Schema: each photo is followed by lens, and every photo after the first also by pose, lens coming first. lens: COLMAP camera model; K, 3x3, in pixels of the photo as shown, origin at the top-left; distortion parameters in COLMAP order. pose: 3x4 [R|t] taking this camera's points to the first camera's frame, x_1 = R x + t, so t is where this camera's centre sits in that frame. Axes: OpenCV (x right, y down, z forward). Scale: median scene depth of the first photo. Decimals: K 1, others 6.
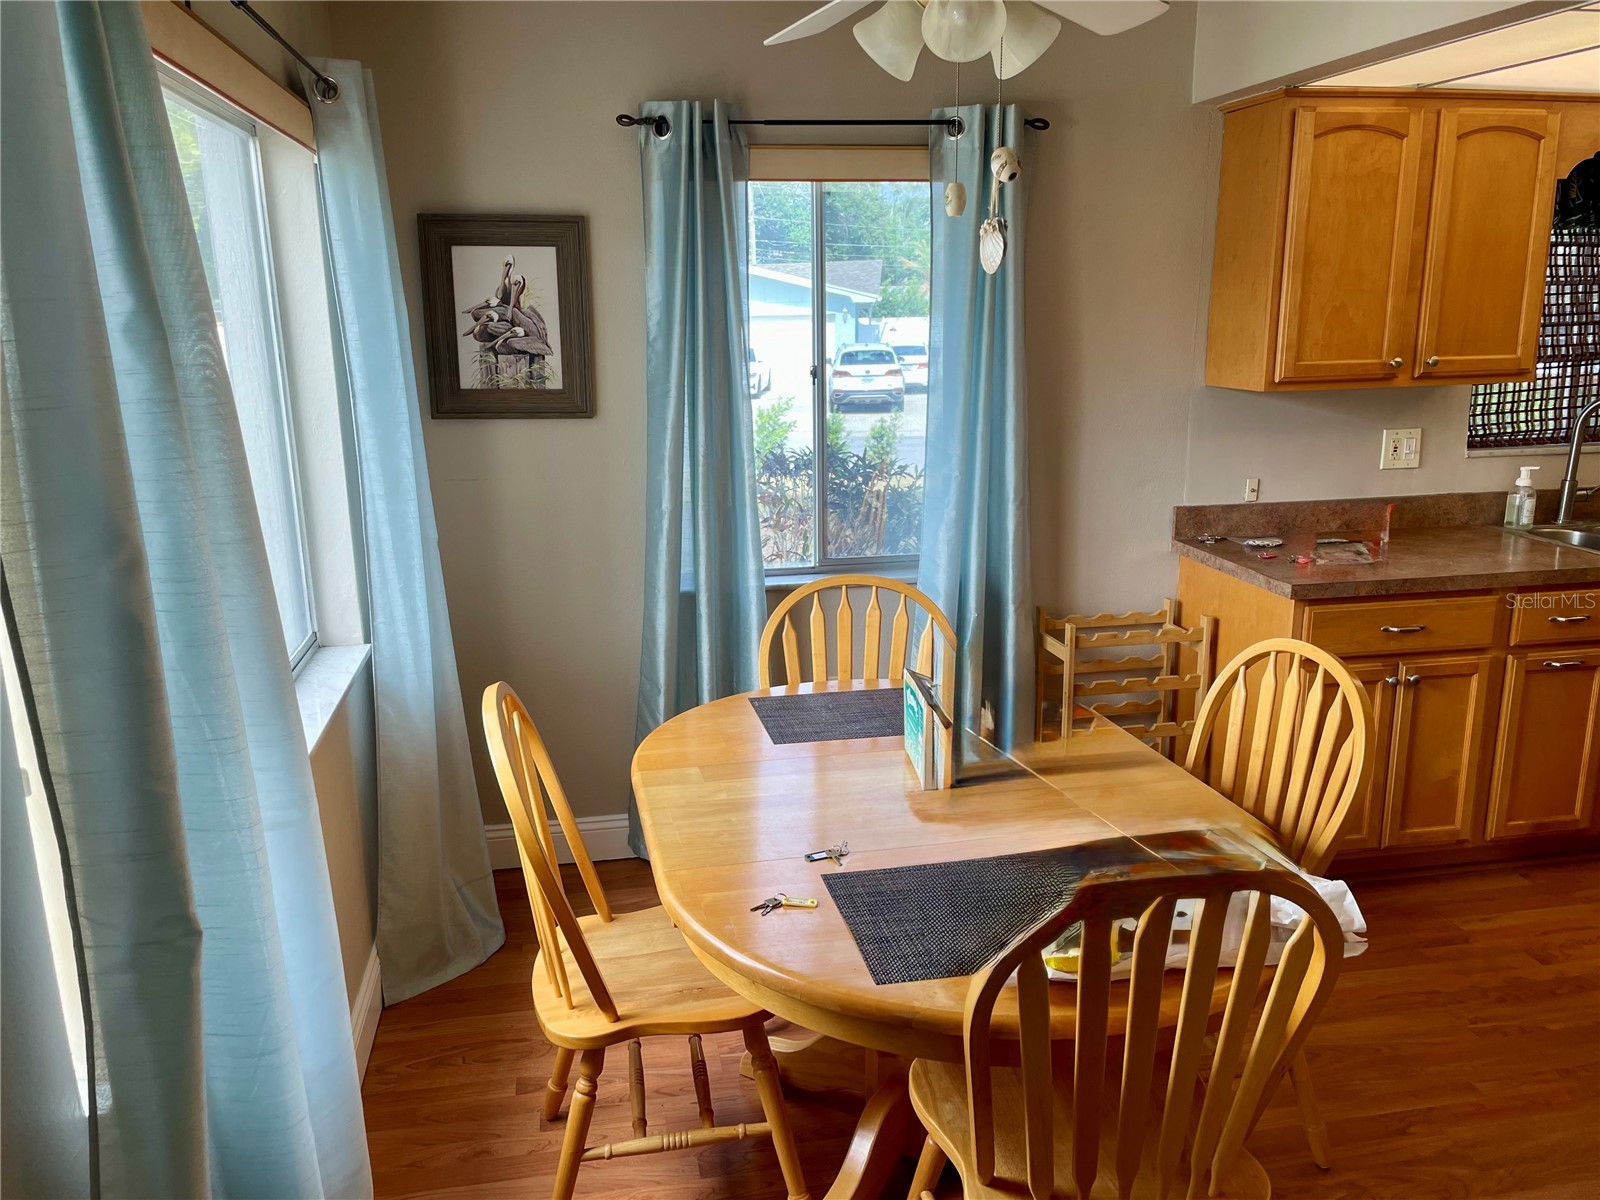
lens RADIAL K [[1209.4, 0, 780.8], [0, 1209.4, 593.1], [0, 0, 1]] dist [0.092205, -0.117070]
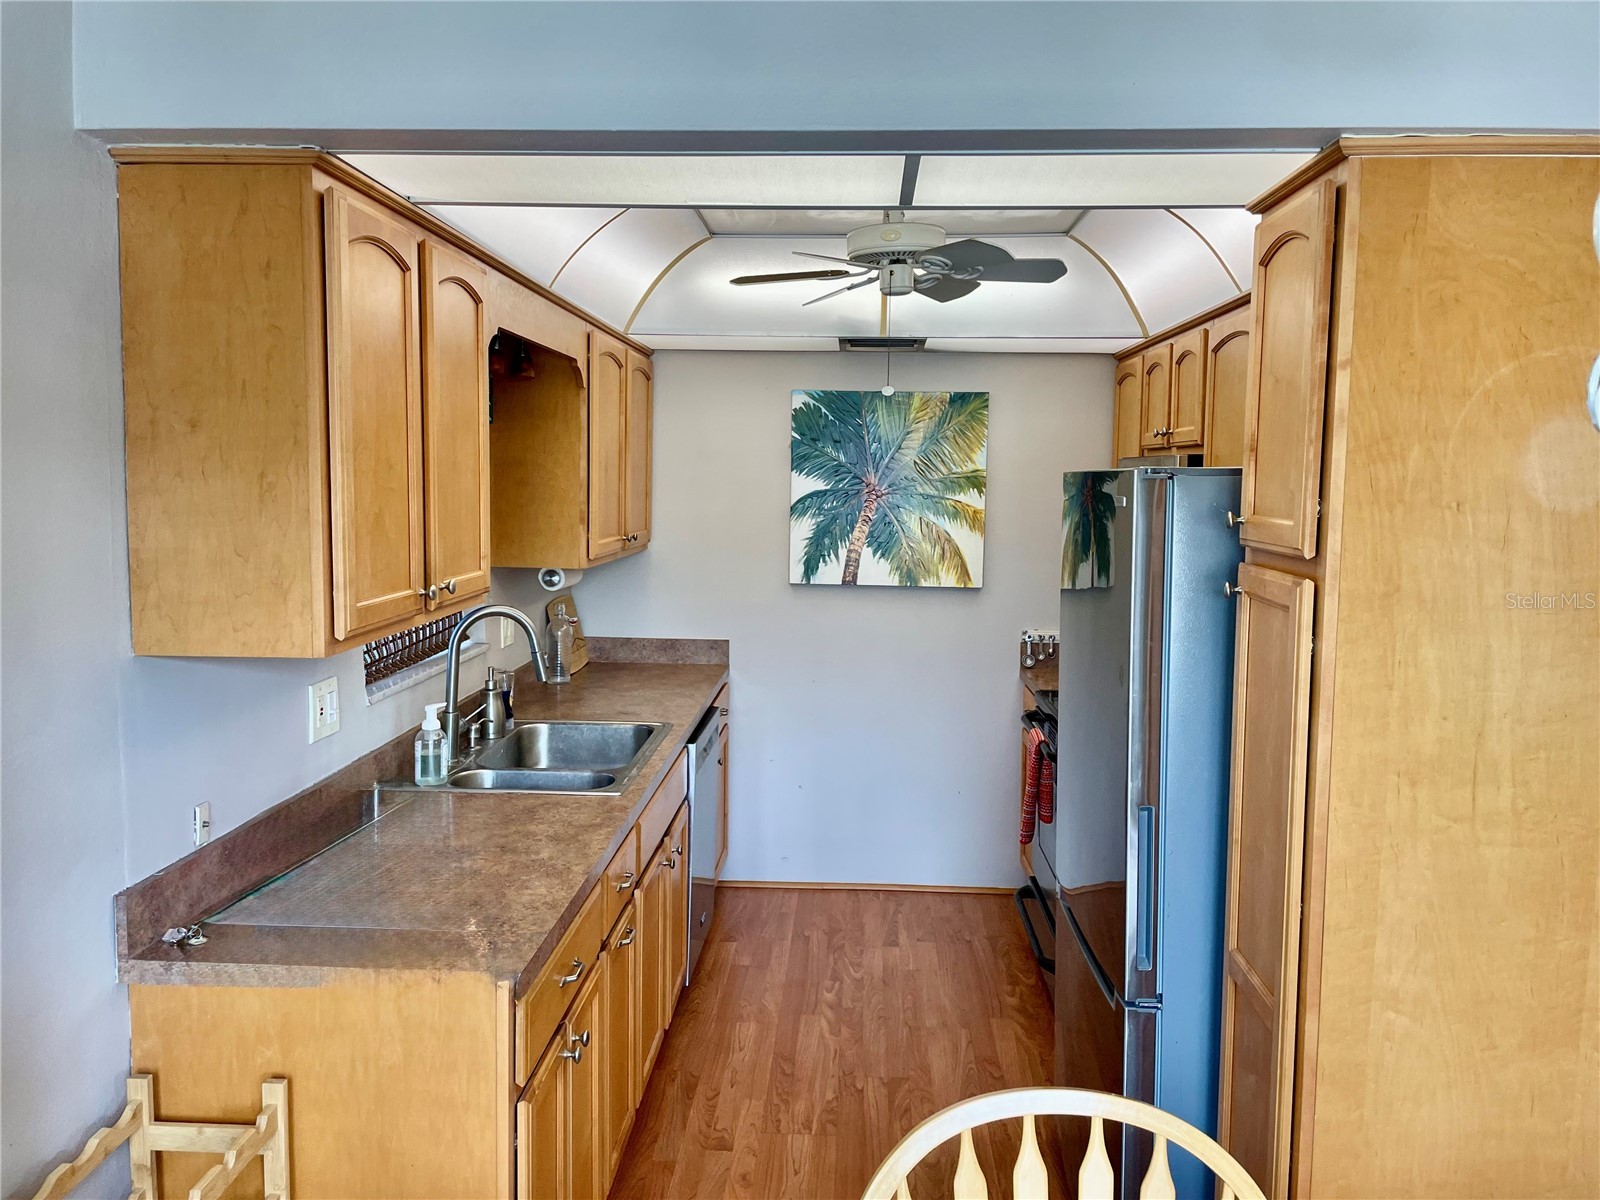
lens RADIAL K [[1209.4, 0, 781.8], [0, 1209.4, 579.3], [0, 0, 1]] dist [0.092205, -0.117070]
pose [[0.232856, -0.065455, 0.970306, -0.109742], [0.210100, 0.977557, 0.015524, -0.164390], [-0.949545, 0.200246, 0.241382, 0.651073]]
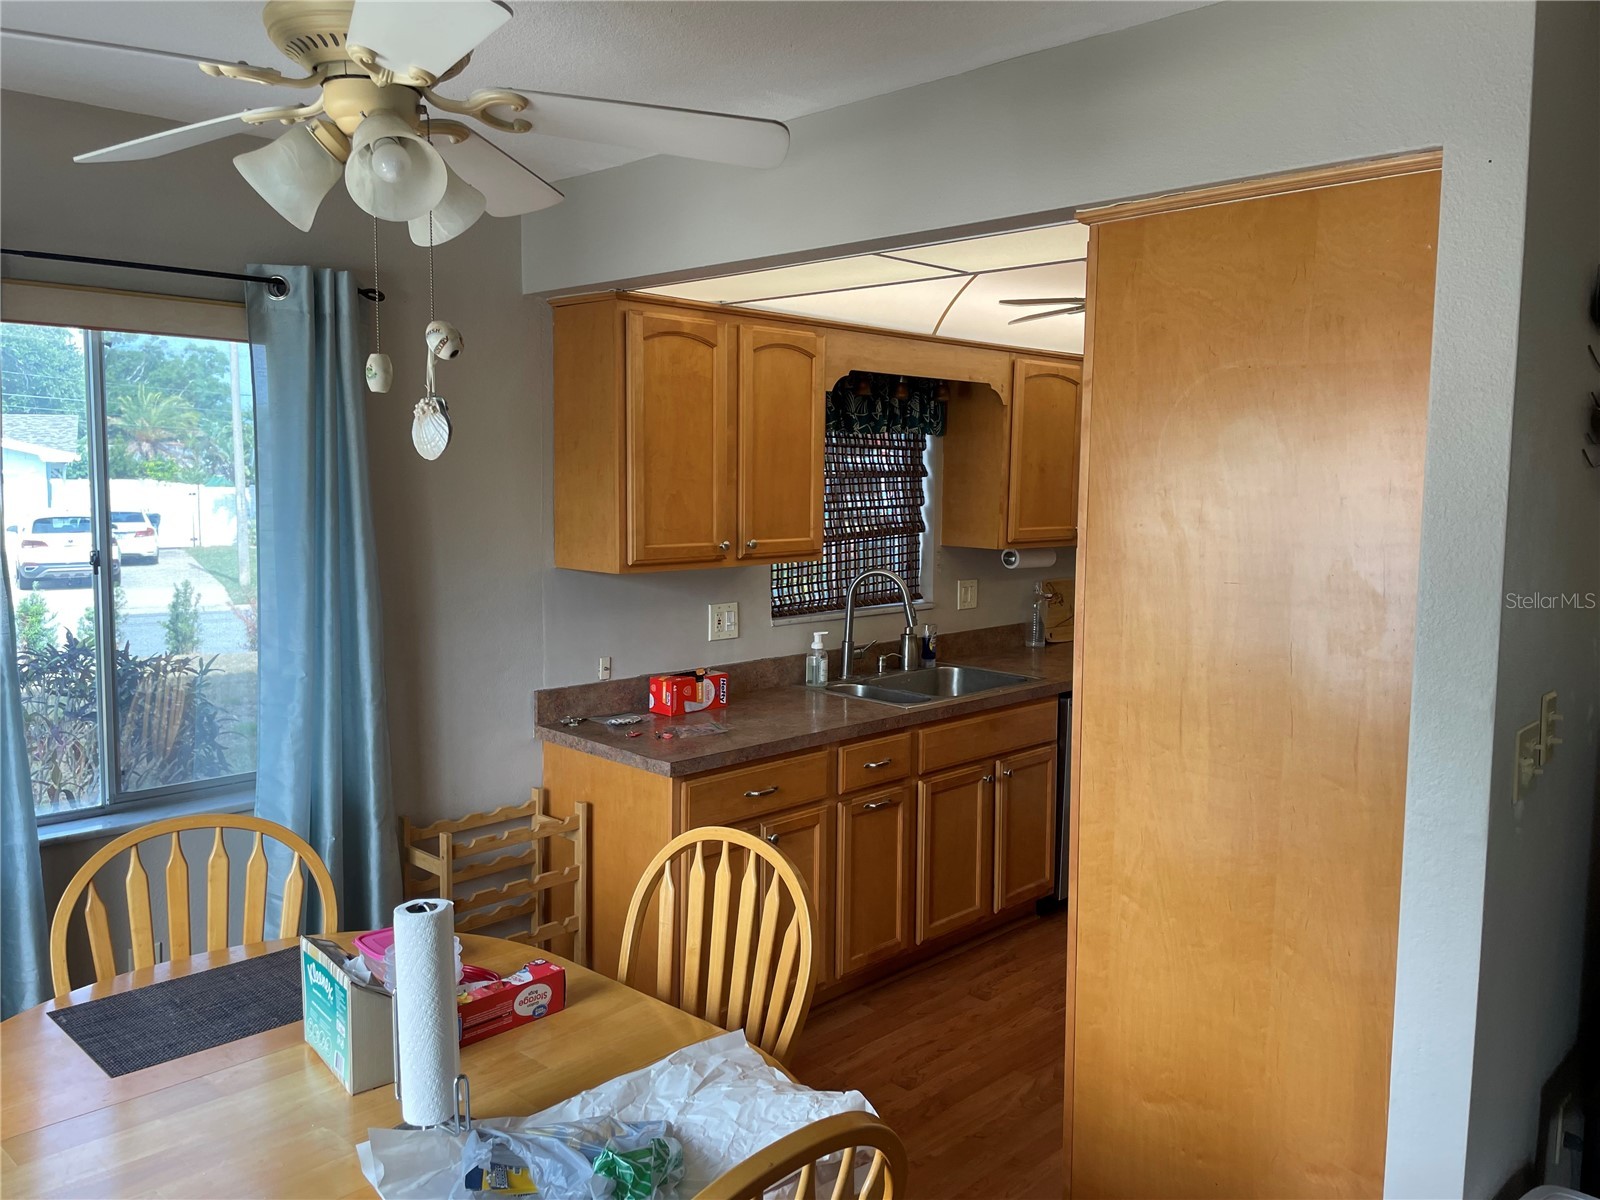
lens RADIAL K [[1209.4, 0, 806.1], [0, 1209.4, 577.6], [0, 0, 1]] dist [0.092205, -0.117070]
pose [[0.814547, -0.025249, 0.579548, -0.063991], [0.109954, 0.987662, -0.111510, -0.031760], [-0.569582, 0.154554, 0.807273, 0.096960]]
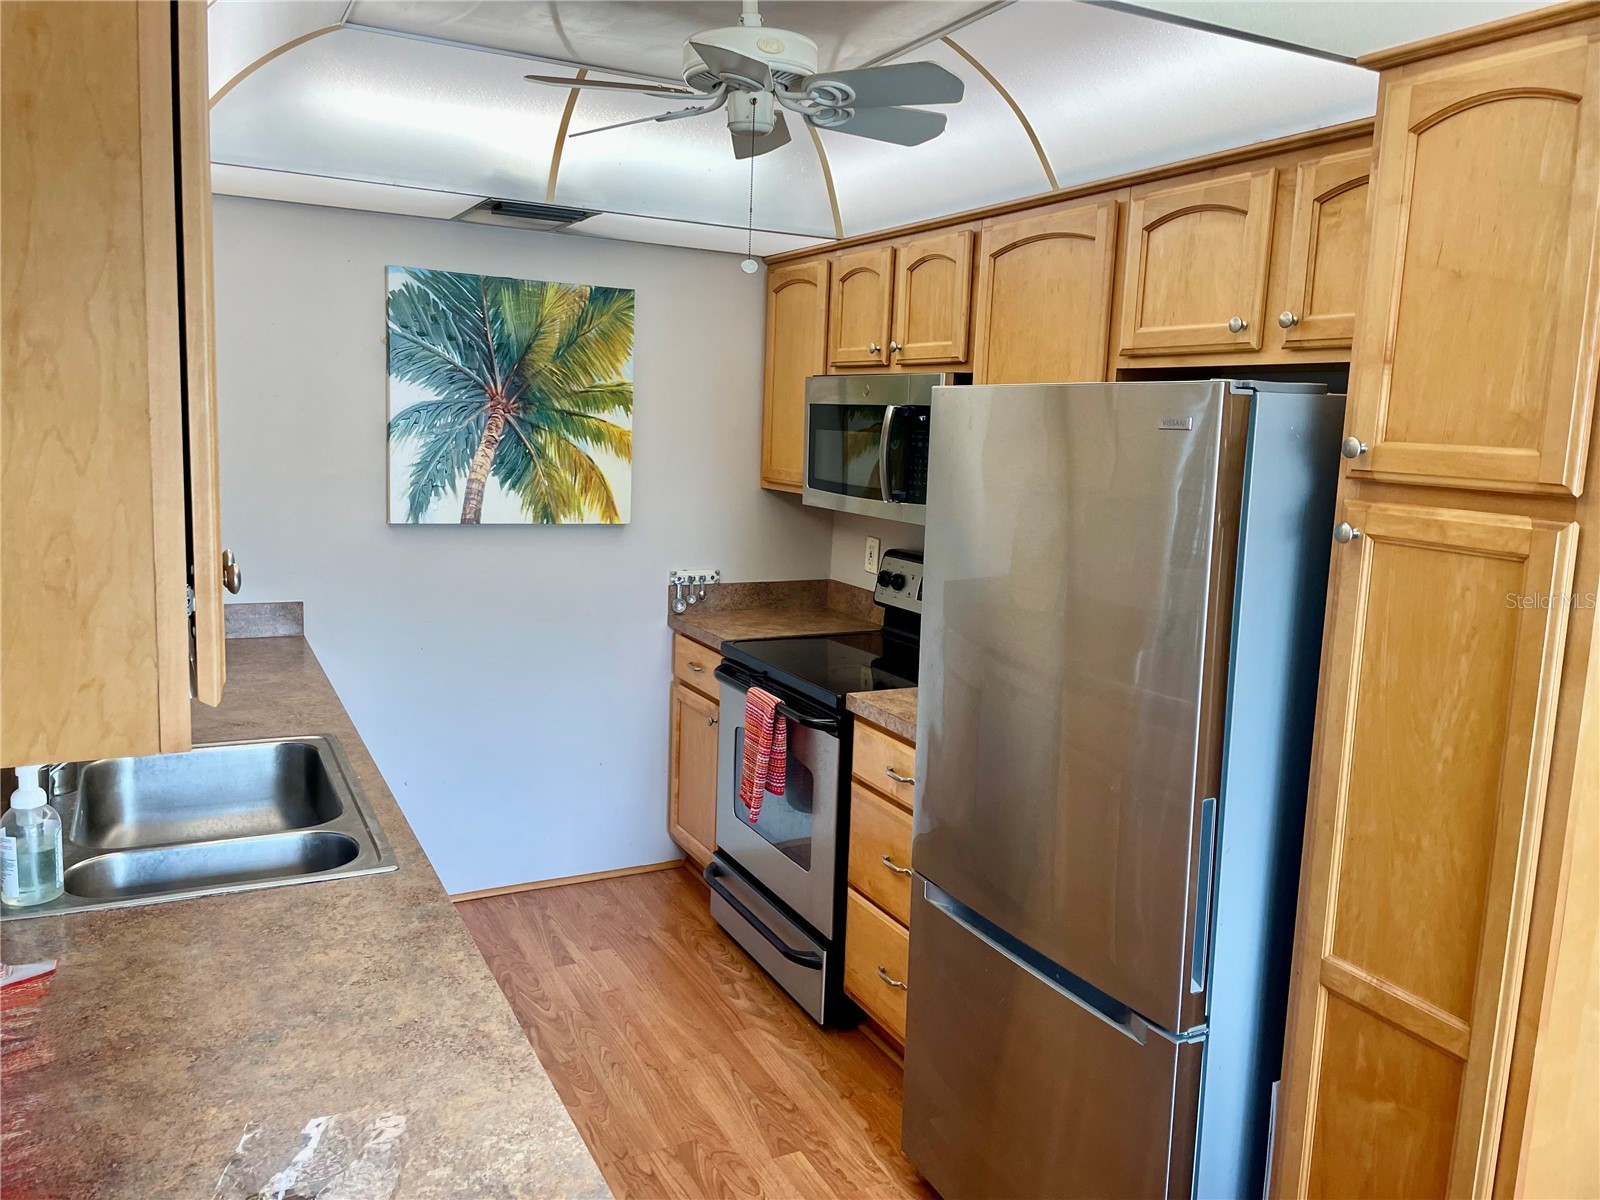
lens RADIAL K [[1209.4, 0, 787.5], [0, 1209.4, 578.9], [0, 0, 1]] dist [0.092205, -0.117070]
pose [[-0.289170, -0.125057, 0.949074, 0.122935], [0.188582, 0.964560, 0.184556, -0.222035], [-0.938519, 0.232347, -0.255338, 0.941265]]
